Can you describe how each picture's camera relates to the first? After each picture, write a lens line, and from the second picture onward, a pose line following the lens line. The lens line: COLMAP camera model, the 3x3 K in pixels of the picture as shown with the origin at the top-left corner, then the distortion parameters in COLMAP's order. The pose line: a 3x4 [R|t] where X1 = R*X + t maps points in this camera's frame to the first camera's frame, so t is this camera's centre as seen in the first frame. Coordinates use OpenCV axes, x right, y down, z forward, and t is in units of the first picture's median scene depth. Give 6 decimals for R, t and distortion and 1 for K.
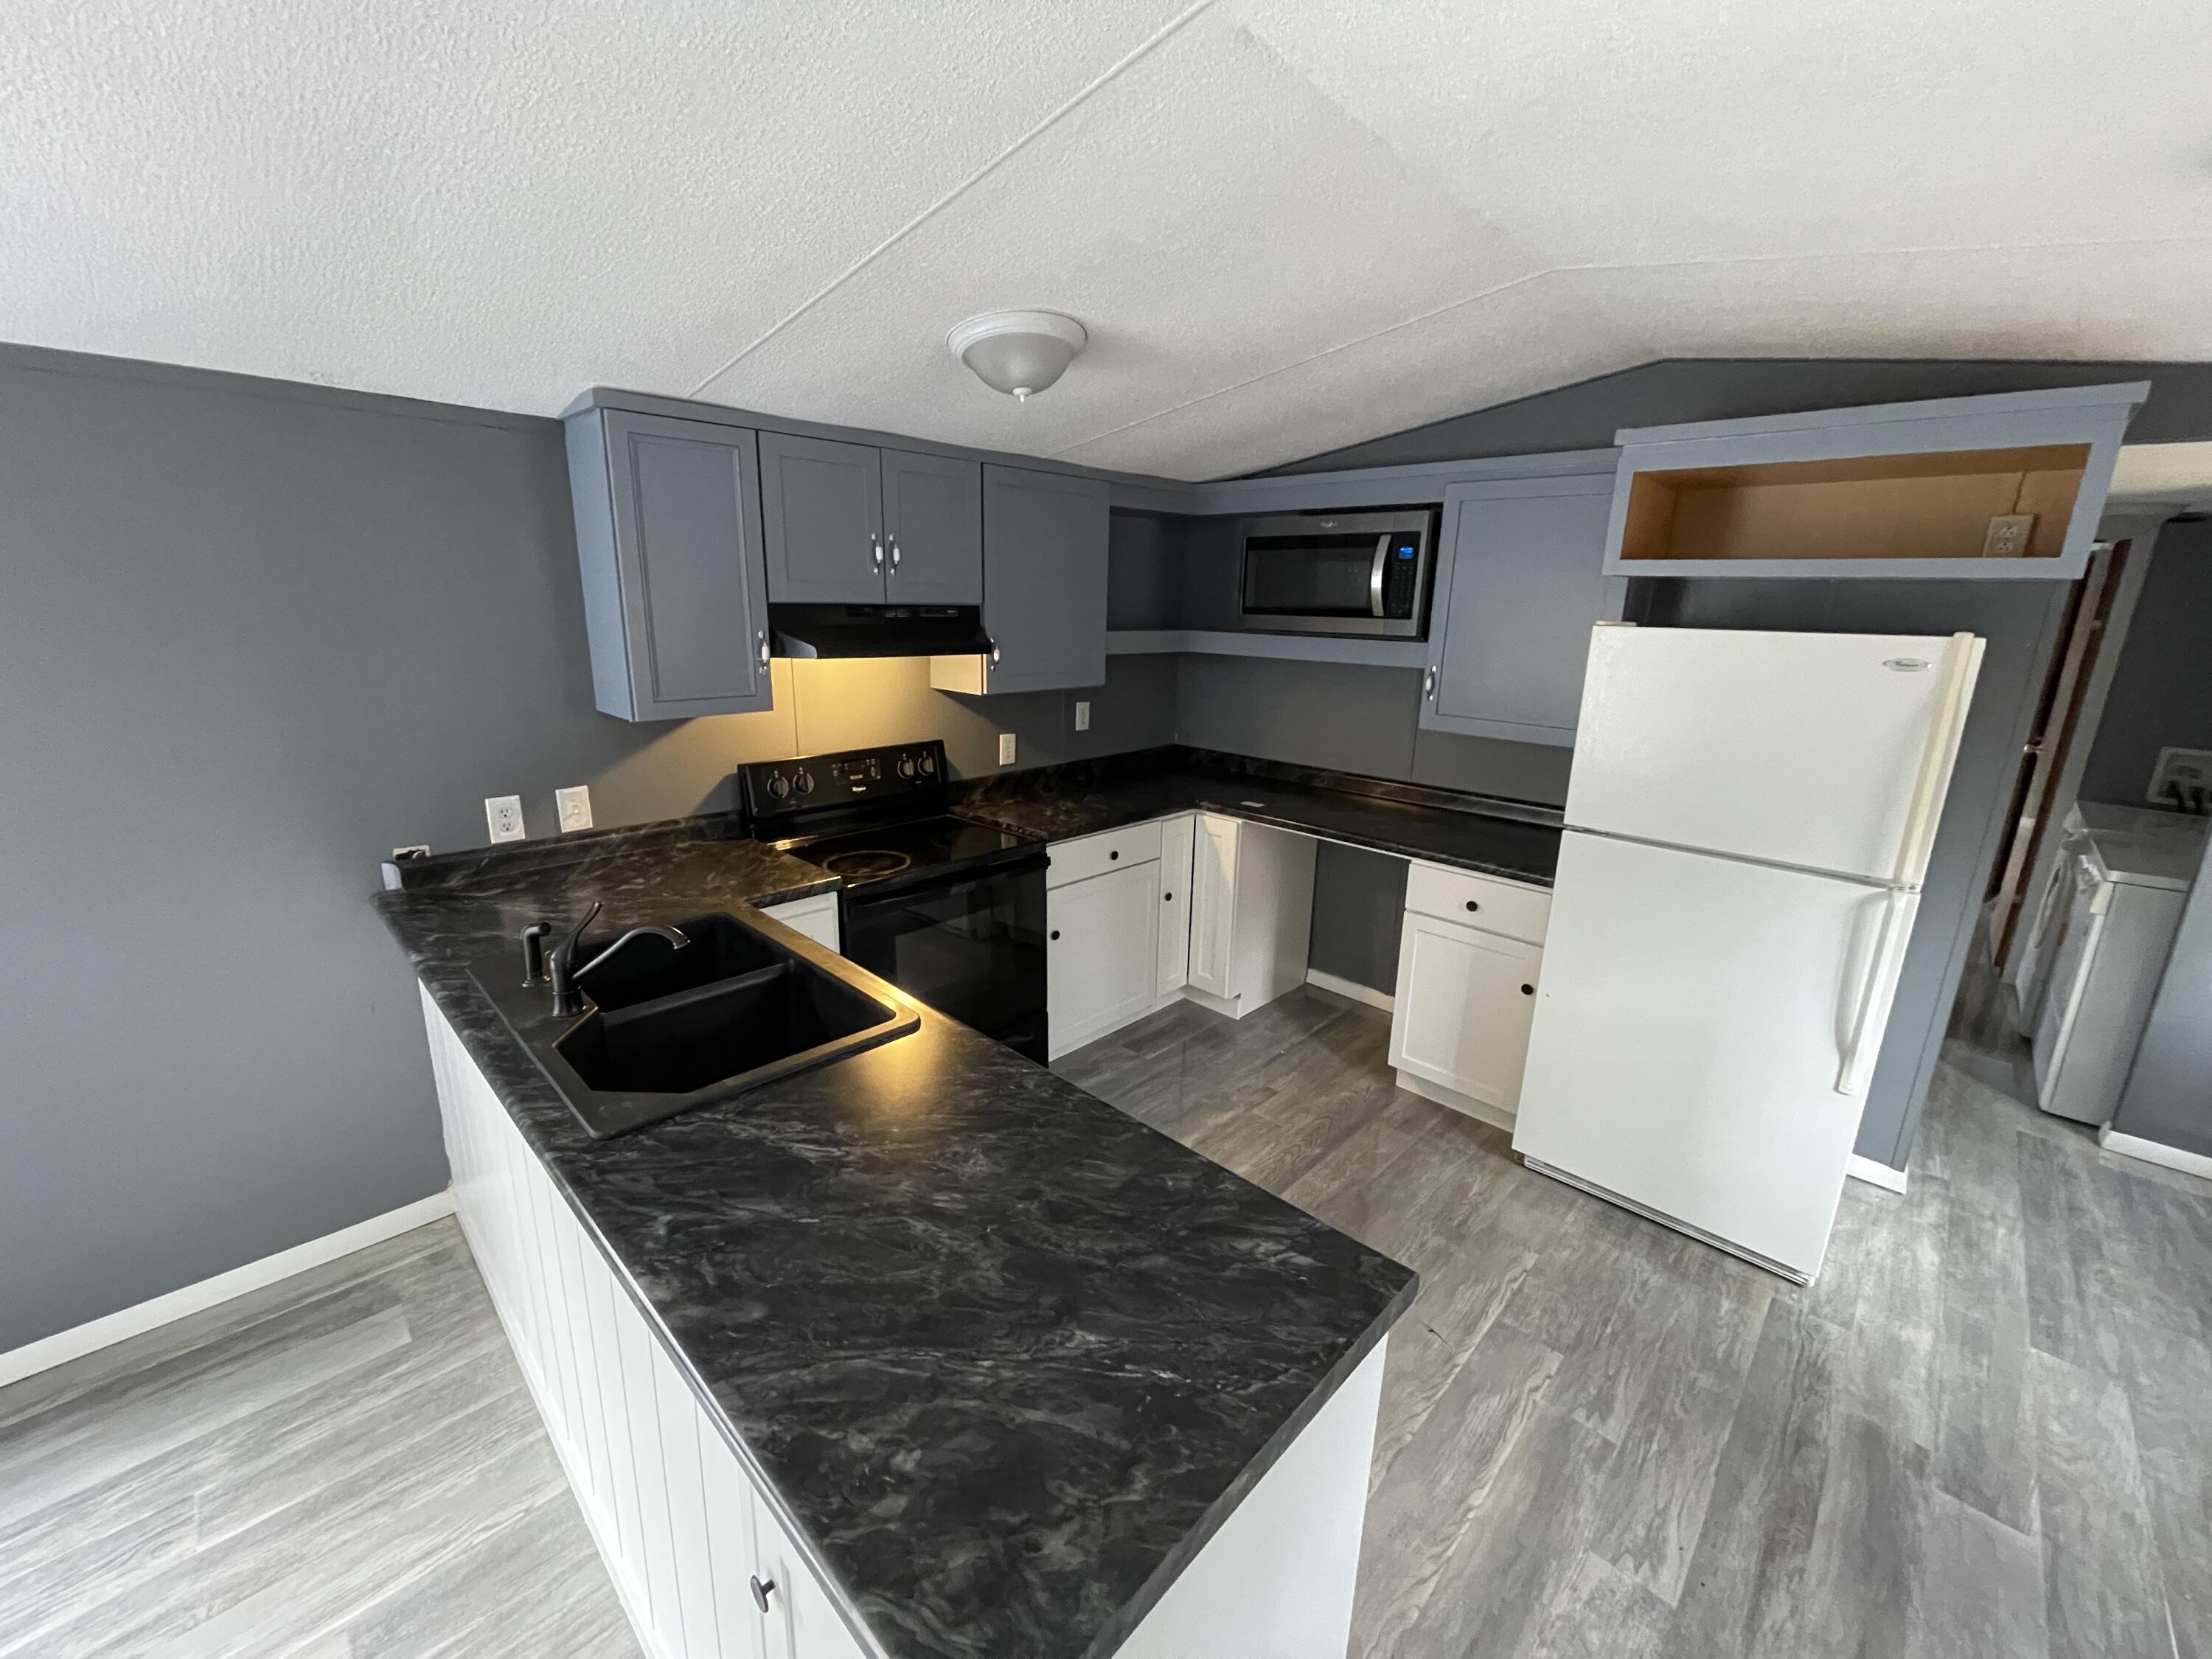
lens RADIAL K [[891.4, 0, 1097.9], [0, 891.4, 821.4], [0, 0, 1]] dist [-0.001302, 0.000563]
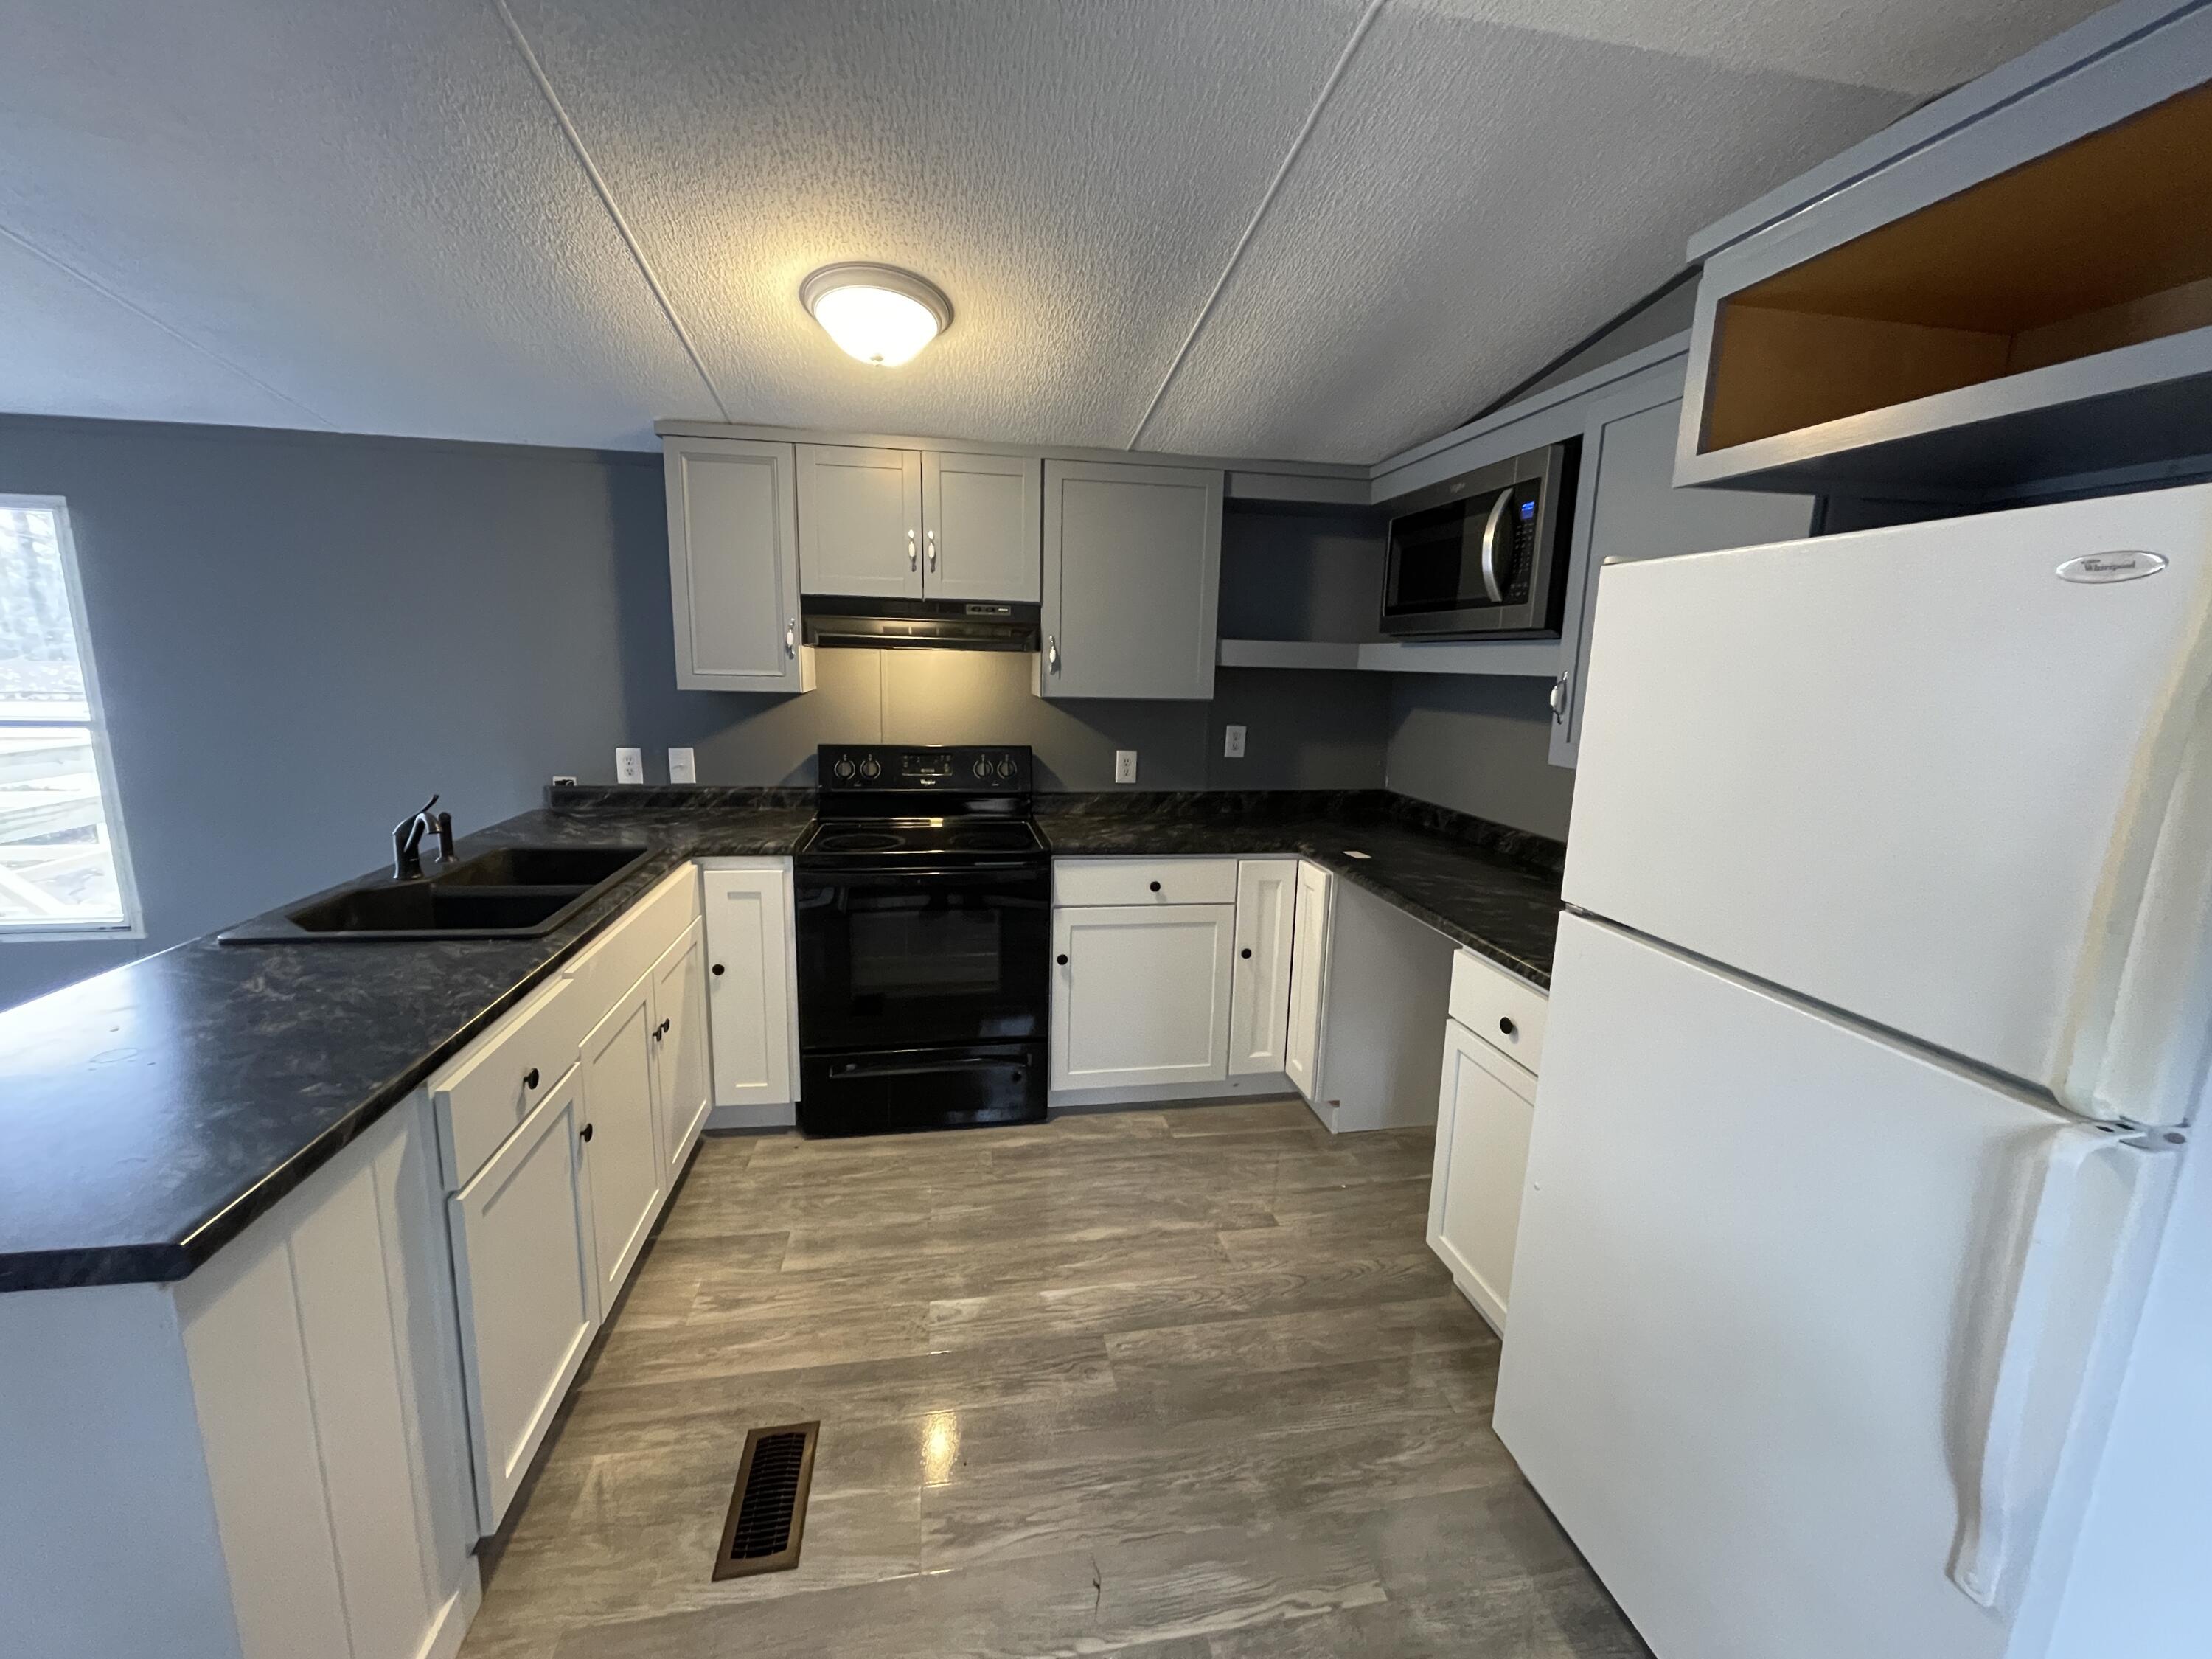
lens RADIAL K [[891.4, 0, 1097.9], [0, 891.4, 821.4], [0, 0, 1]] dist [-0.001302, 0.000563]
pose [[0.812350, 0.104101, -0.573803, 0.534733], [-0.151336, 0.987861, -0.035030, 0.016167], [0.563192, 0.115294, 0.818244, 0.288451]]
